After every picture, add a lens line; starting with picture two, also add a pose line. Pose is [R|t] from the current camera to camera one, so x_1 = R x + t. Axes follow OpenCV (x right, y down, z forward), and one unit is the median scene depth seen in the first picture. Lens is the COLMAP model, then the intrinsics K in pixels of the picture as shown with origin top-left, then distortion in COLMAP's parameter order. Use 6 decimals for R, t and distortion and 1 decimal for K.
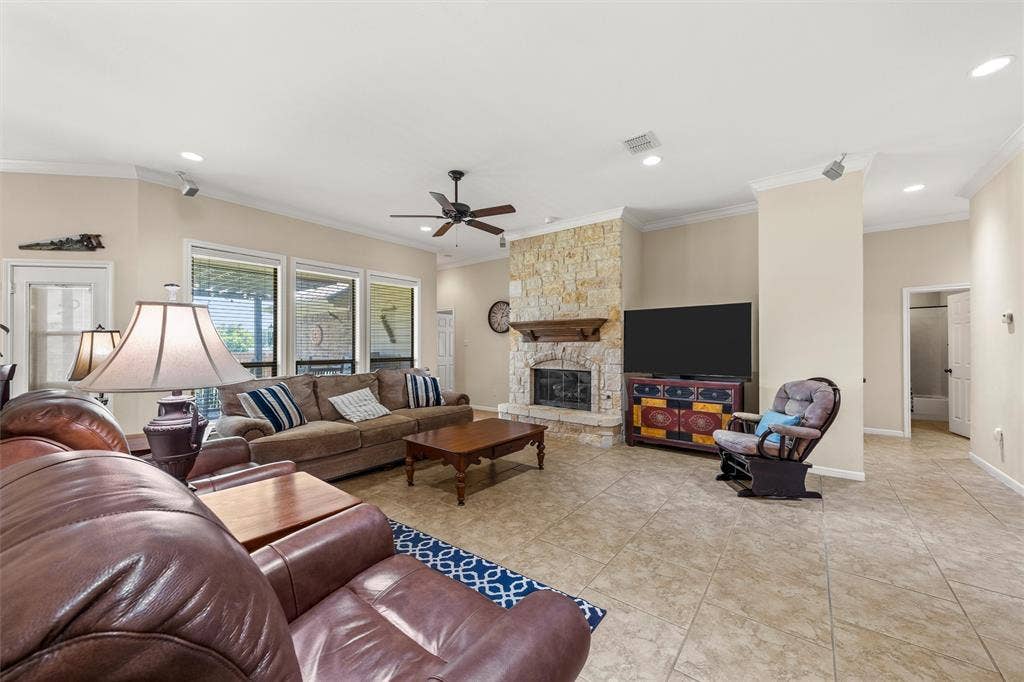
lens RADIAL K [[387.3, 0, 513.2], [0, 387.3, 345.9], [0, 0, 1]] dist [0.000252, 0.000012]
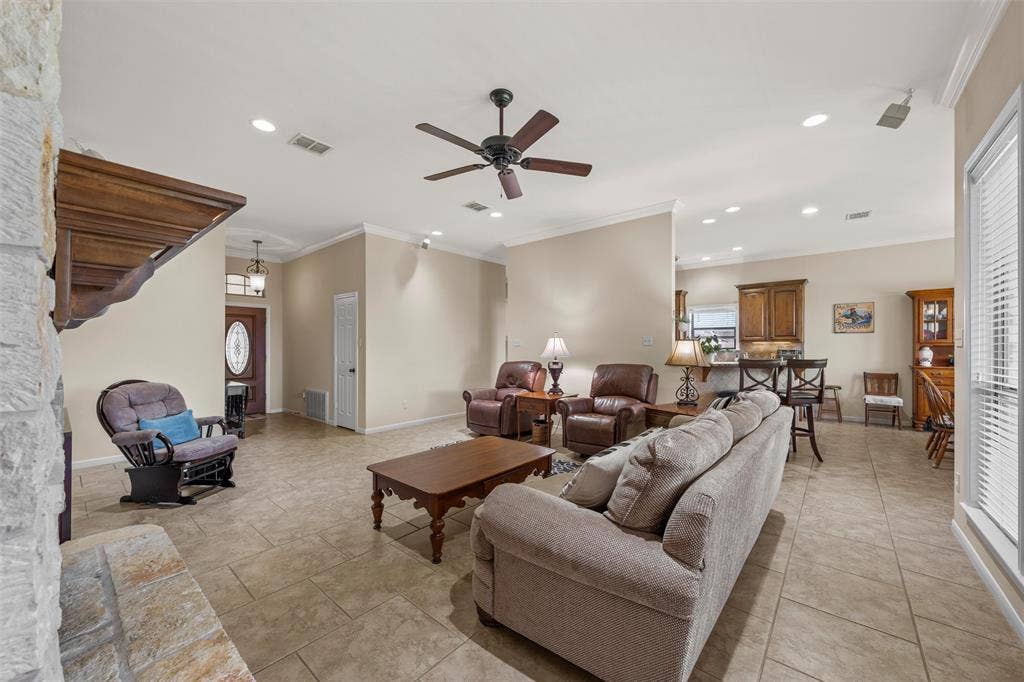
lens RADIAL K [[387.3, 0, 513.2], [0, 387.3, 345.9], [0, 0, 1]] dist [0.000252, 0.000012]
pose [[-0.999510, 0.000632, 0.031296, -0.212988], [0.000457, 0.999984, -0.005604, 0.000441], [-0.031299, -0.005587, -0.999494, 1.894706]]
